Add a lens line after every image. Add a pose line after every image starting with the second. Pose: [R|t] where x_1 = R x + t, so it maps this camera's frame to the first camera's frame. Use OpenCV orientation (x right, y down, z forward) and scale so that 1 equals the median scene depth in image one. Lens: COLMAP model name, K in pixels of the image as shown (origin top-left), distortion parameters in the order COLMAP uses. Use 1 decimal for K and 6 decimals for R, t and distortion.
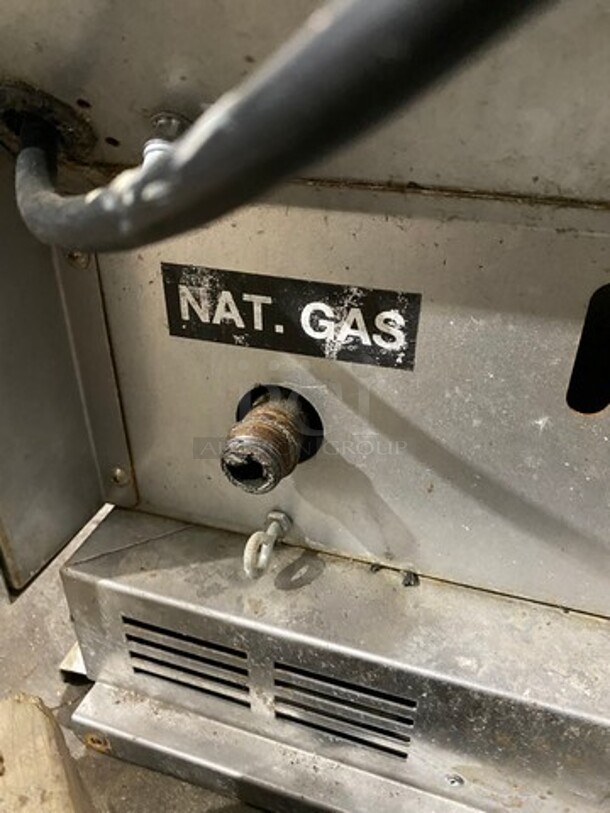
lens RADIAL K [[621.5, 0, 305.0], [0, 621.5, 406.5], [0, 0, 1]] dist [0.004540, -0.003697]
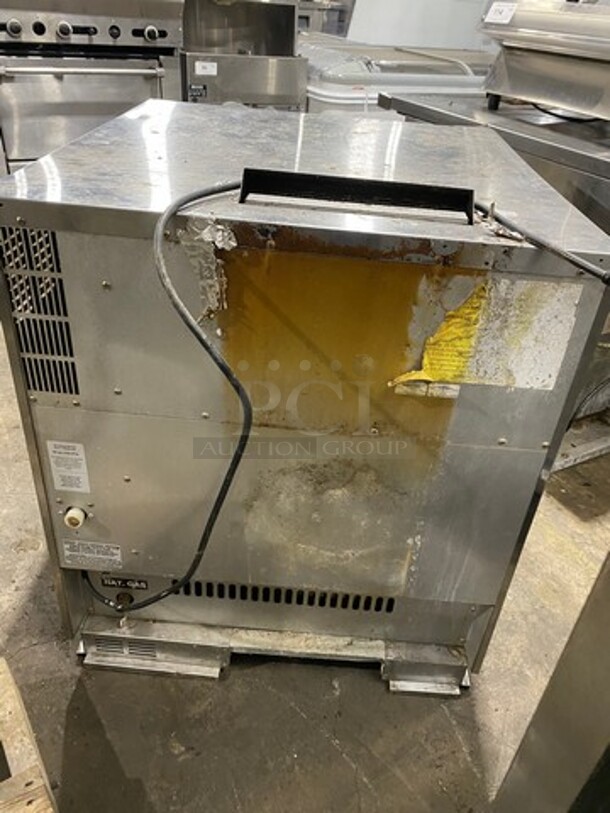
lens RADIAL K [[621.5, 0, 305.0], [0, 621.5, 406.5], [0, 0, 1]] dist [0.004540, -0.003697]
pose [[0.965422, -0.083768, 0.246866, 0.262503], [0.075158, 0.996195, 0.044116, -1.680794], [-0.249622, -0.024037, 0.968045, -4.373794]]
